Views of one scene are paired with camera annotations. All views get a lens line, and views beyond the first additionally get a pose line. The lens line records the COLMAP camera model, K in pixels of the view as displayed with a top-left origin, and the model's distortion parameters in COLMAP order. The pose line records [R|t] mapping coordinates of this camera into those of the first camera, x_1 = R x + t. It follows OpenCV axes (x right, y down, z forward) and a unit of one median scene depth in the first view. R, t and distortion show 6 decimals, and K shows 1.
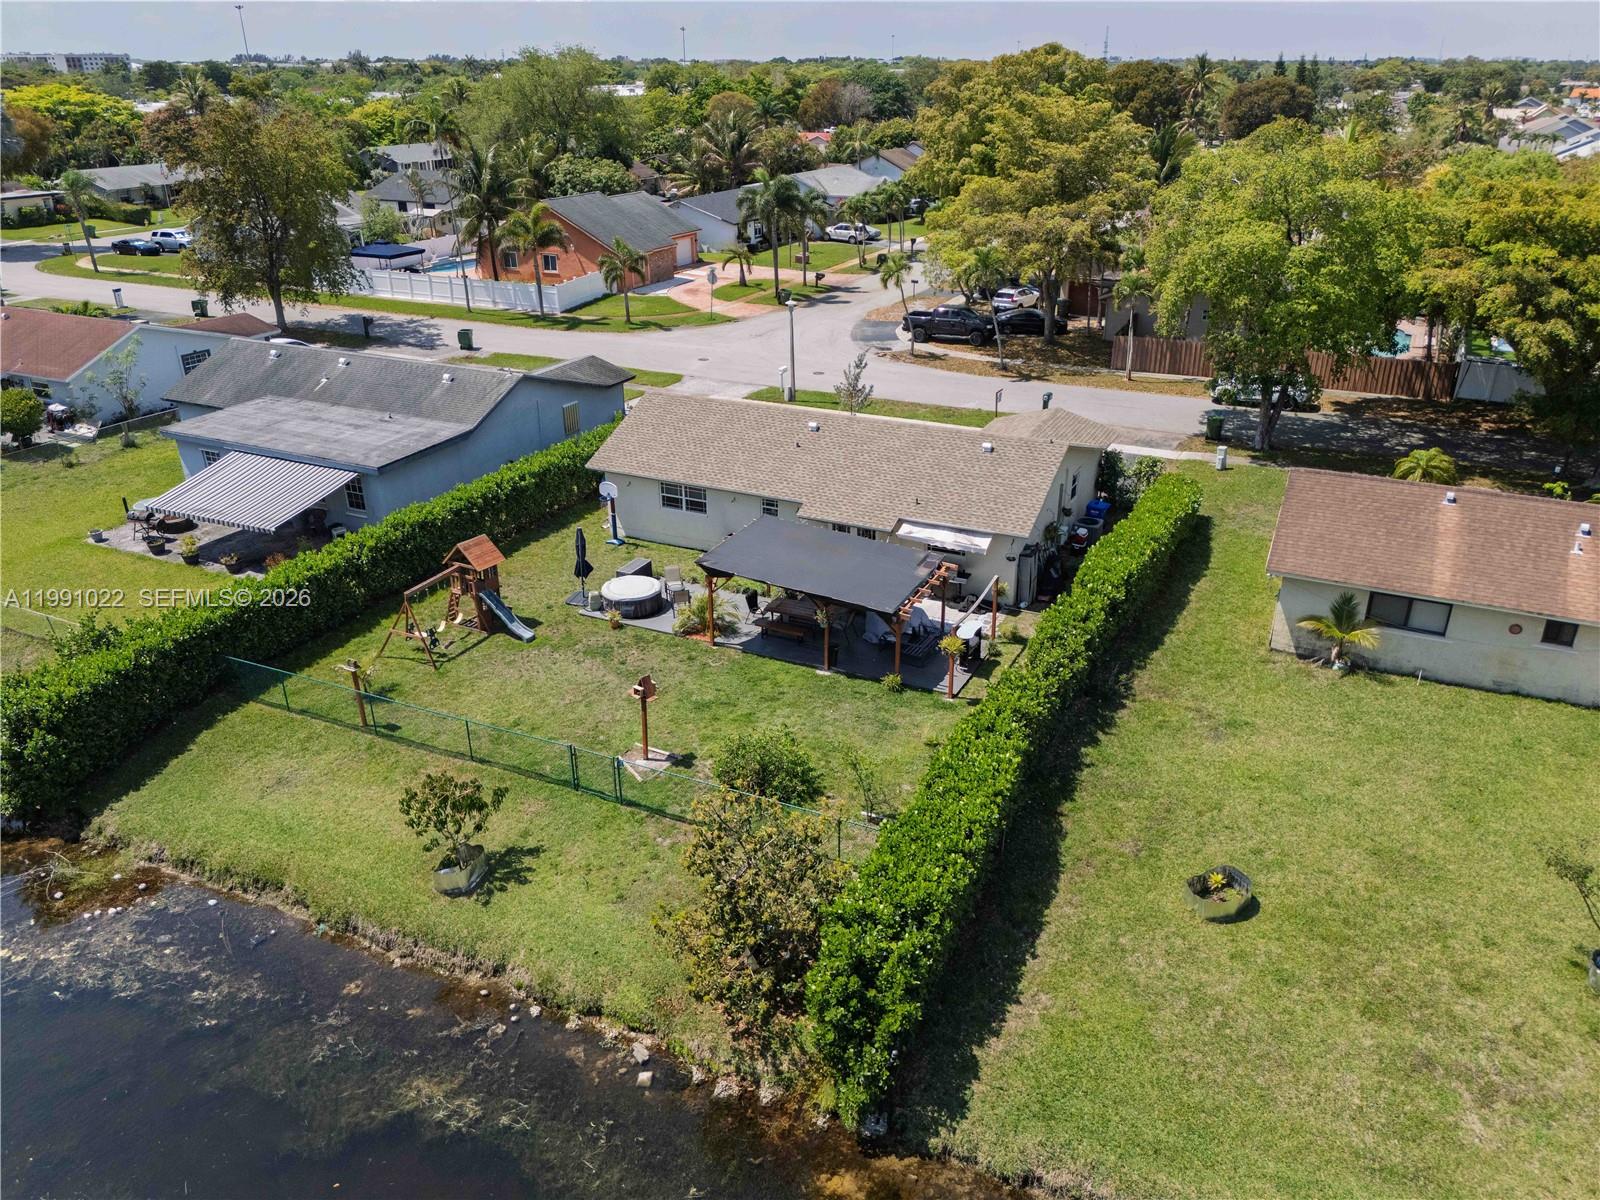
lens RADIAL K [[1173.0, 0, 811.2], [0, 1173.0, 594.0], [0, 0, 1]] dist [0.046410, -0.028512]
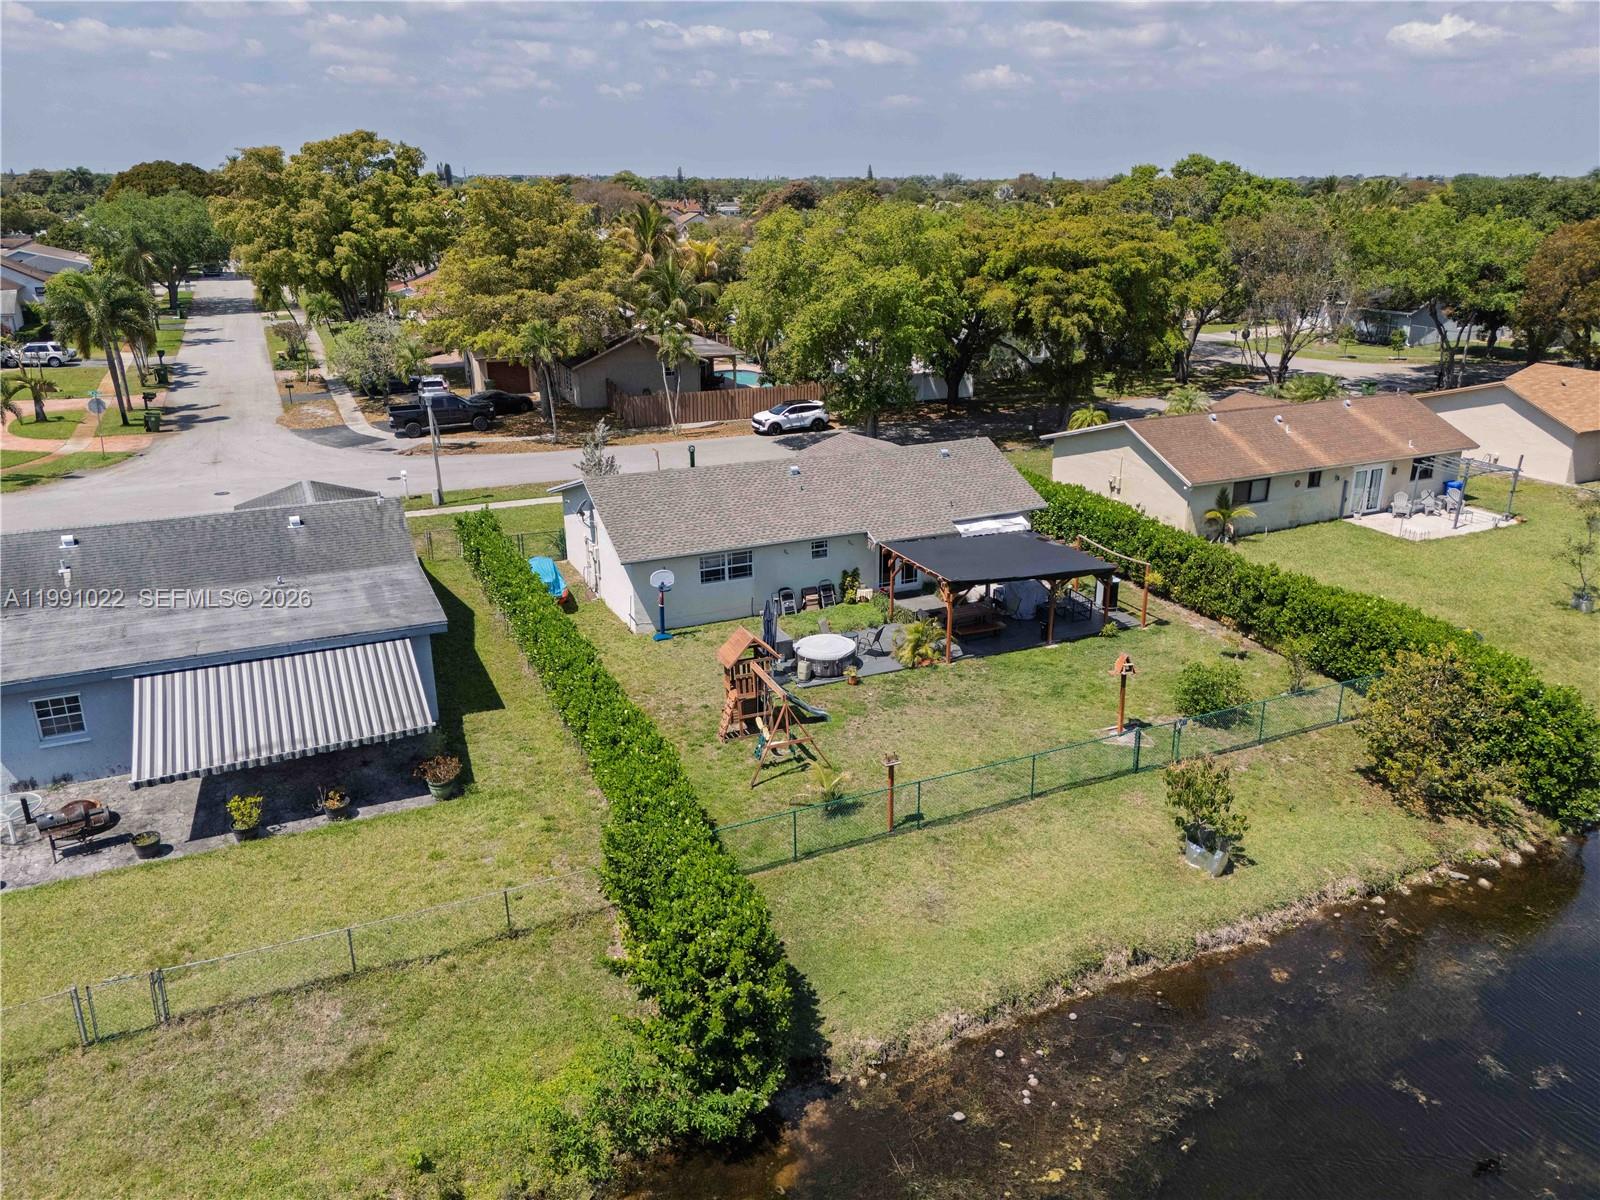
lens RADIAL K [[1173.0, 0, 817.2], [0, 1173.0, 608.2], [0, 0, 1]] dist [0.046410, -0.028512]
pose [[0.634532, -0.250607, 0.731140, -1.076028], [0.308178, 0.949558, 0.058015, -0.116604], [-0.708799, 0.188509, 0.679756, 0.444860]]
